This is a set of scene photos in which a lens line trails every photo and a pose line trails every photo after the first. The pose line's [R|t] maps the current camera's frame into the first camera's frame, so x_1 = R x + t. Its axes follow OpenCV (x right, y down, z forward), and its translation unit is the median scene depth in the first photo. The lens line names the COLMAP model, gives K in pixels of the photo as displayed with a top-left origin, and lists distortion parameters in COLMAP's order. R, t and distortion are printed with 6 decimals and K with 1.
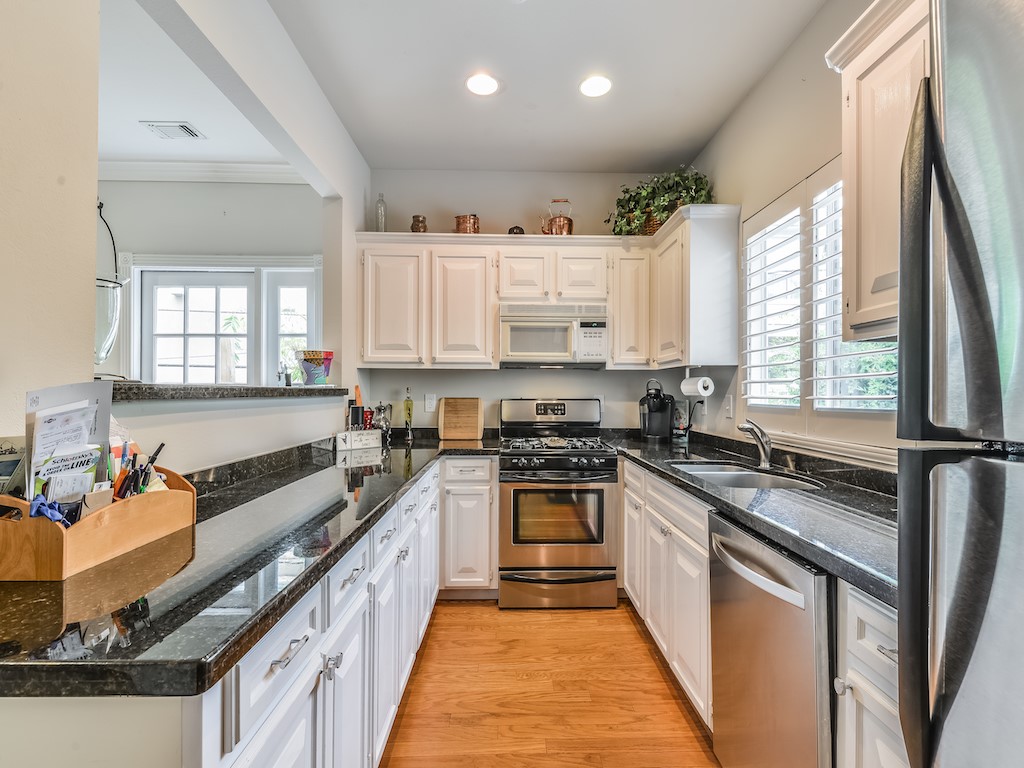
lens RADIAL K [[475.9, 0, 512.2], [0, 475.9, 387.1], [0, 0, 1]] dist [-0.000688, -0.000011]
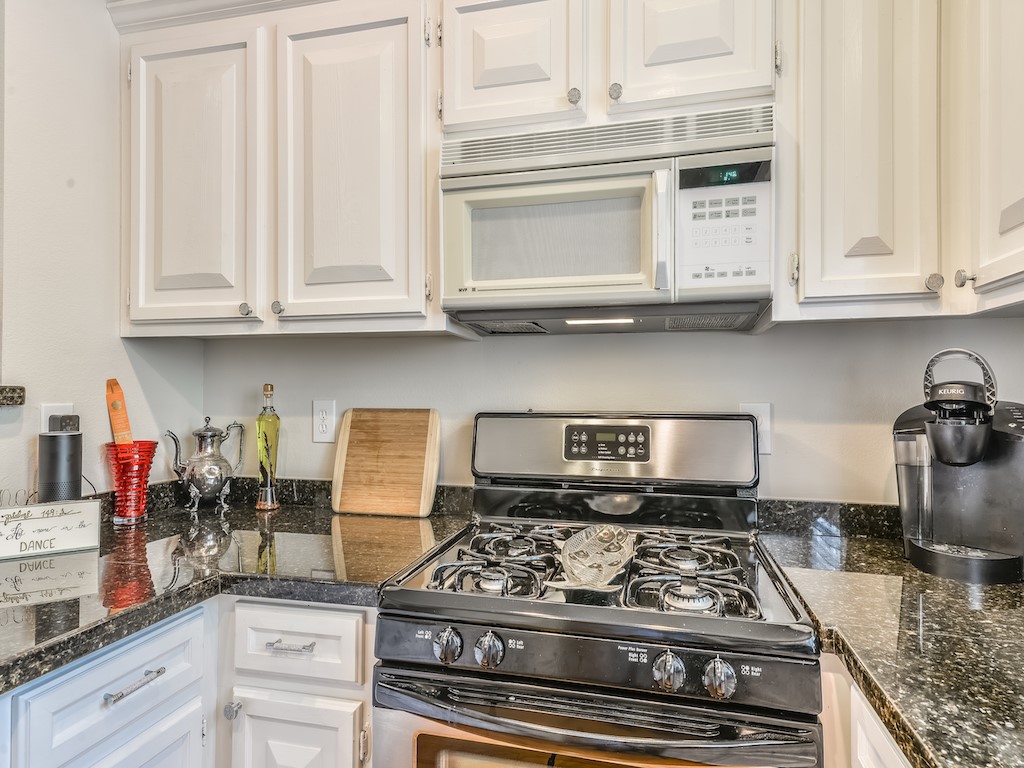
lens RADIAL K [[576.3, 0, 514.5], [0, 576.3, 384.2], [0, 0, 1]] dist [0.009302, 0.001510]
pose [[0.967007, -0.007051, -0.254651, 0.130691], [0.005564, 0.999963, -0.006557, 0.005501], [0.254688, 0.004924, 0.967011, 0.596771]]
